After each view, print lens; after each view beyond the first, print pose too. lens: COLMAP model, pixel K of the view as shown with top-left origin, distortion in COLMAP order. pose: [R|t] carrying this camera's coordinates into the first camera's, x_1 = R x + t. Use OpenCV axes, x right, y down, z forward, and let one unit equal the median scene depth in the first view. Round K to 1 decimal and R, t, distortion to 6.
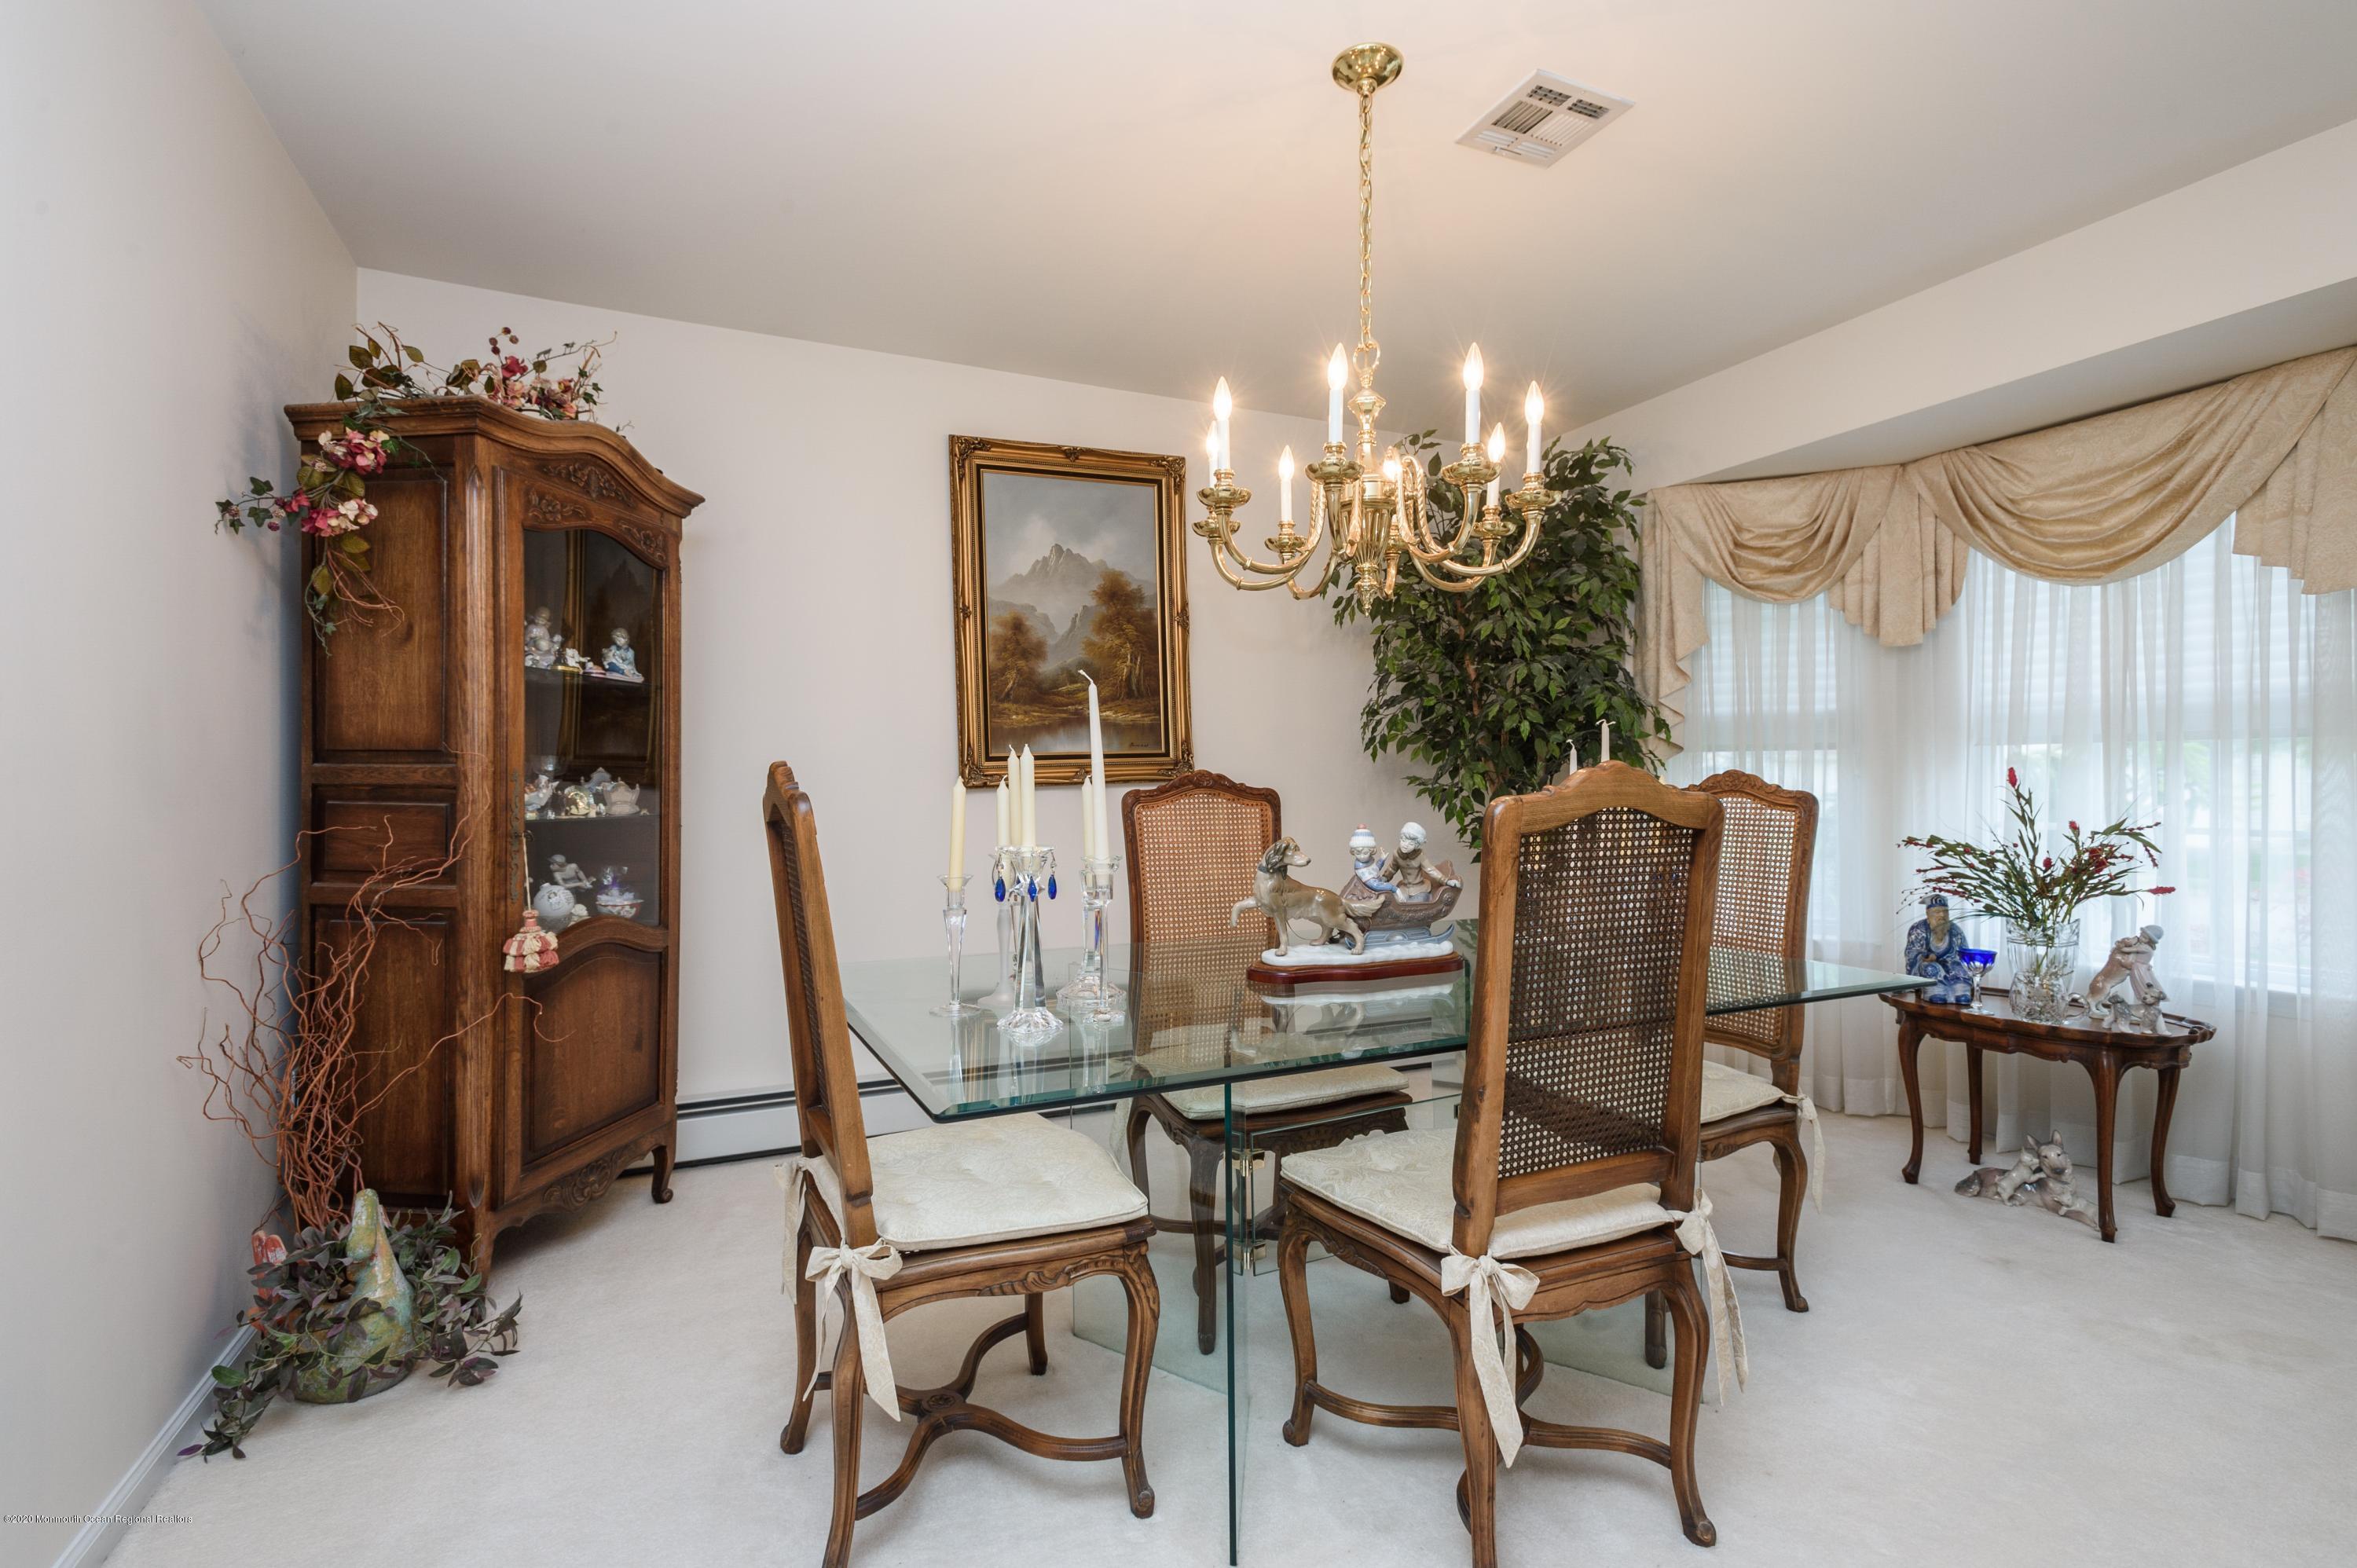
lens RADIAL K [[1113.8, 0, 1176.2], [0, 1113.8, 785.9], [0, 0, 1]] dist [-0.001832, -0.000042]
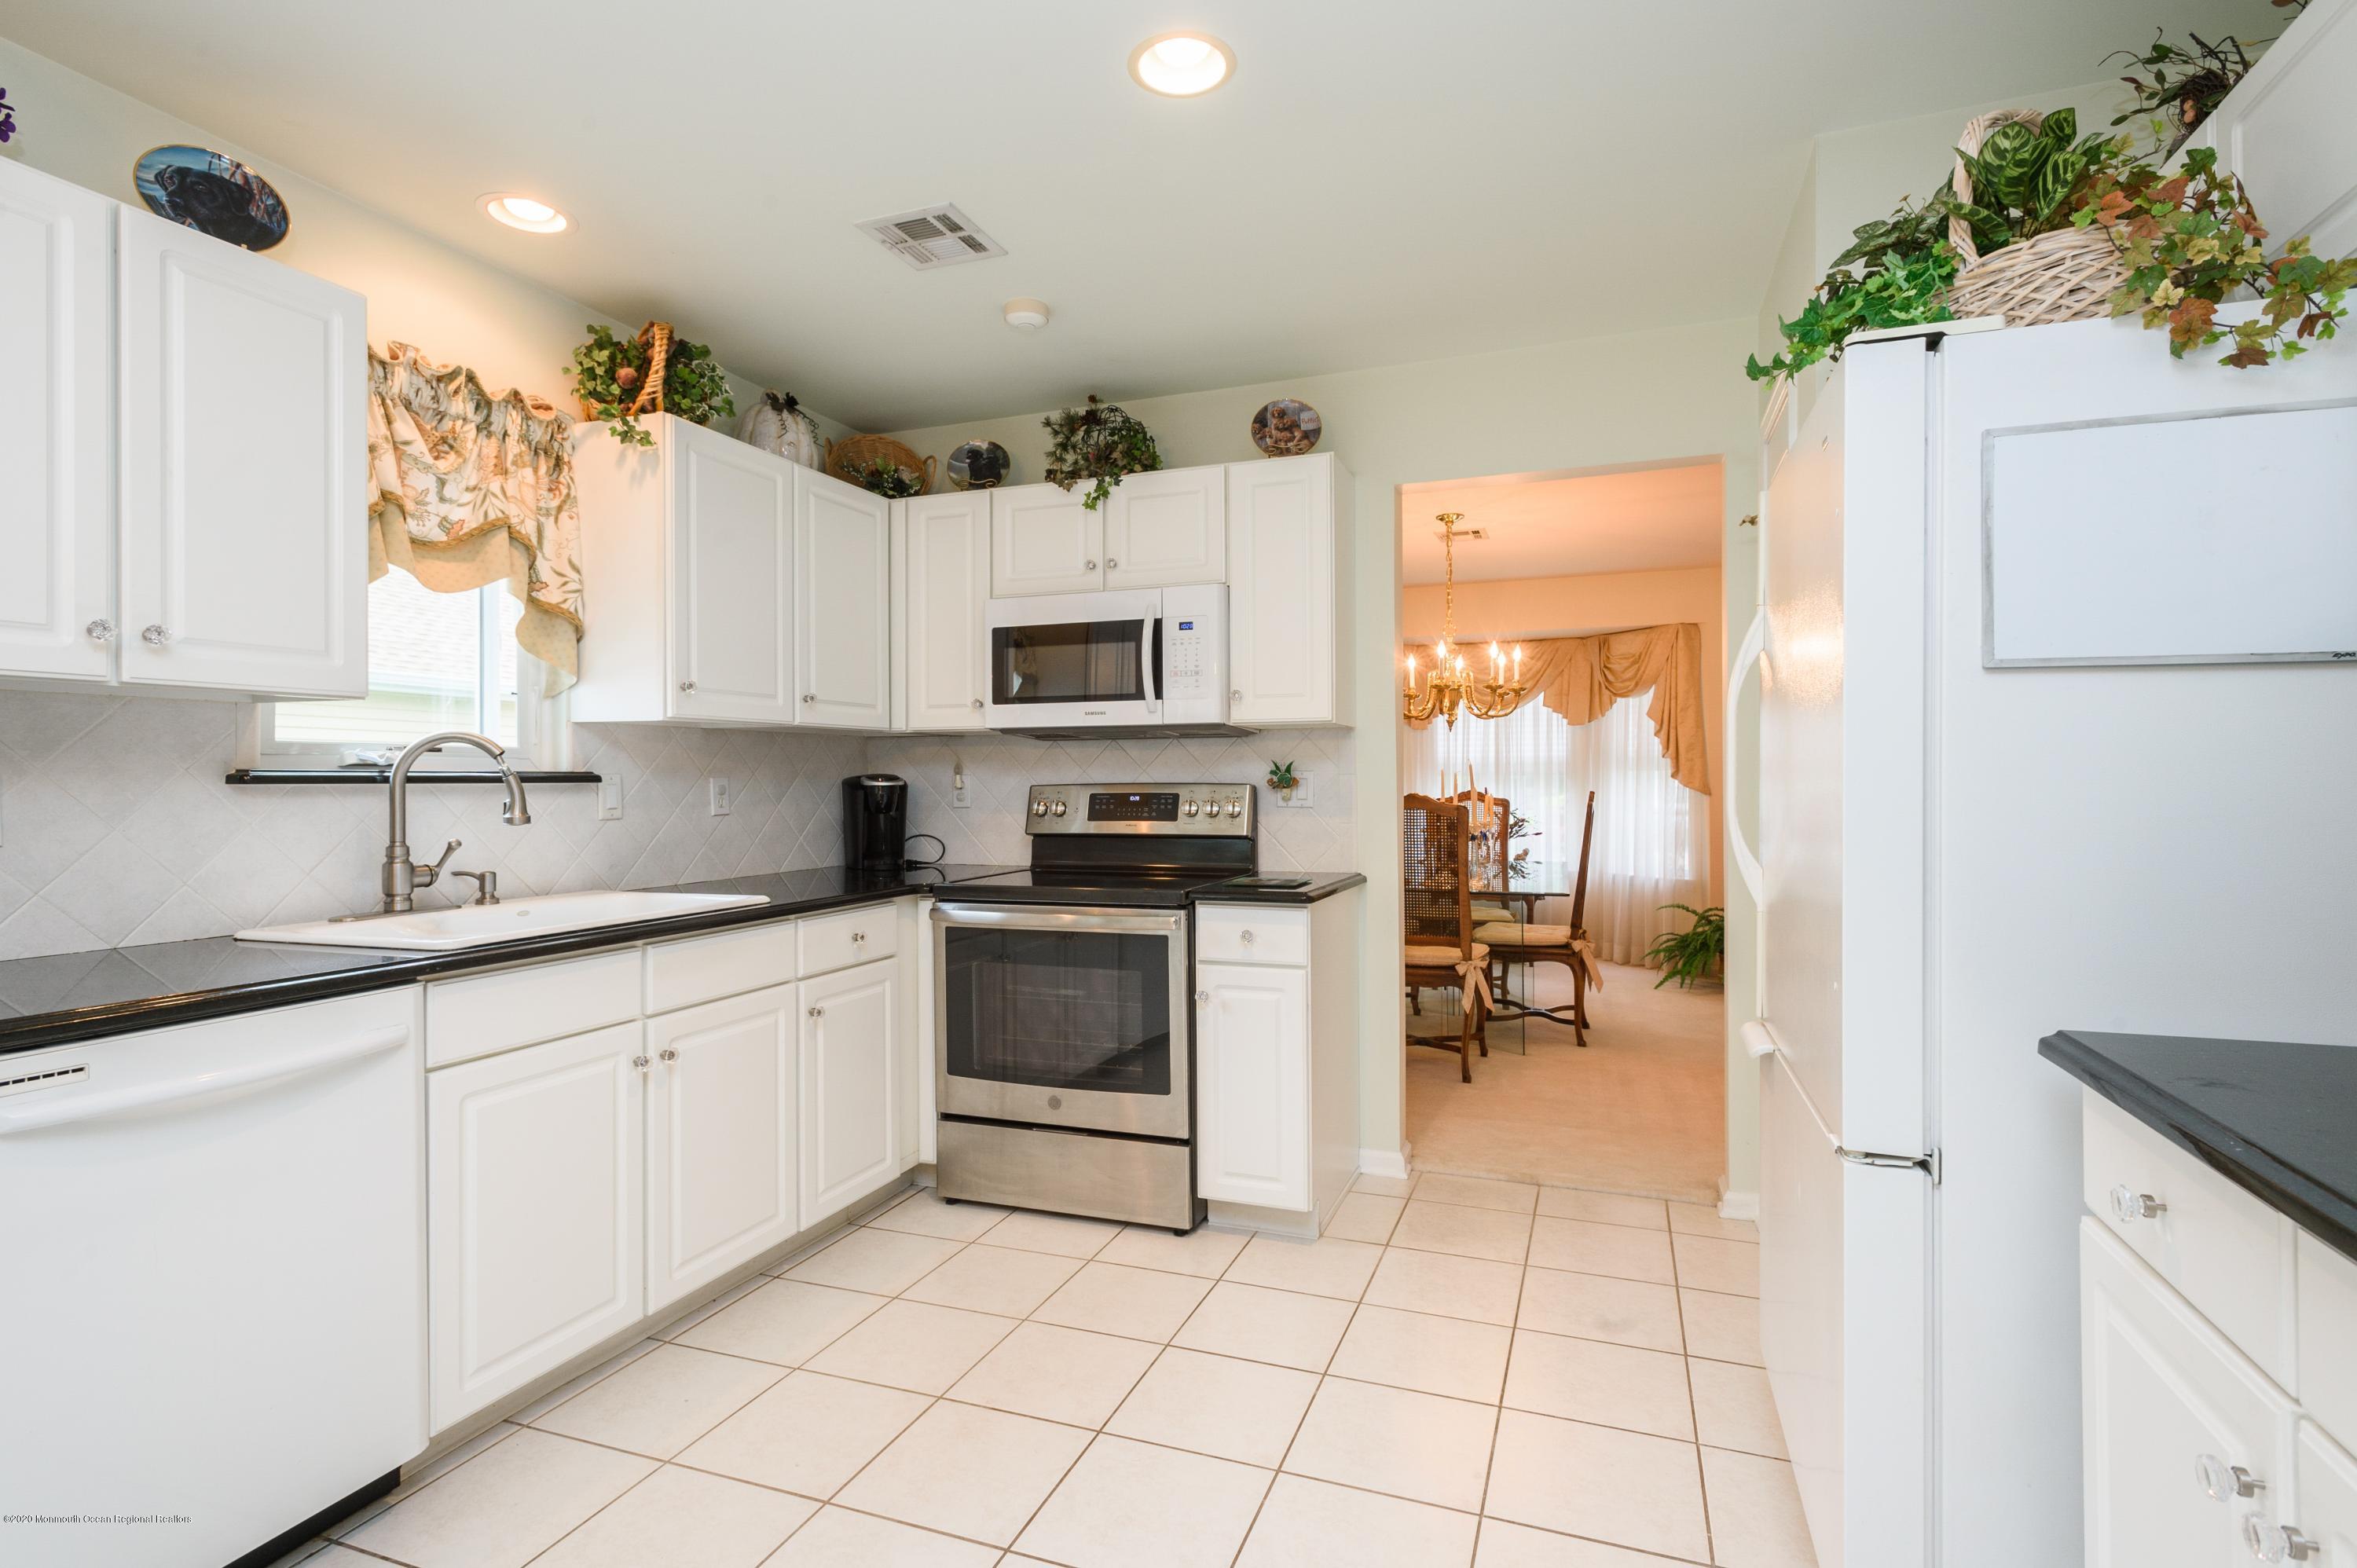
lens RADIAL K [[1113.8, 0, 1192.5], [0, 1113.8, 781.7], [0, 0, 1]] dist [-0.001832, -0.000042]
pose [[0.717371, 0.005001, 0.696674, -0.334723], [-0.003840, 0.999987, -0.003224, -0.004276], [-0.696681, -0.000363, 0.717381, -0.066709]]
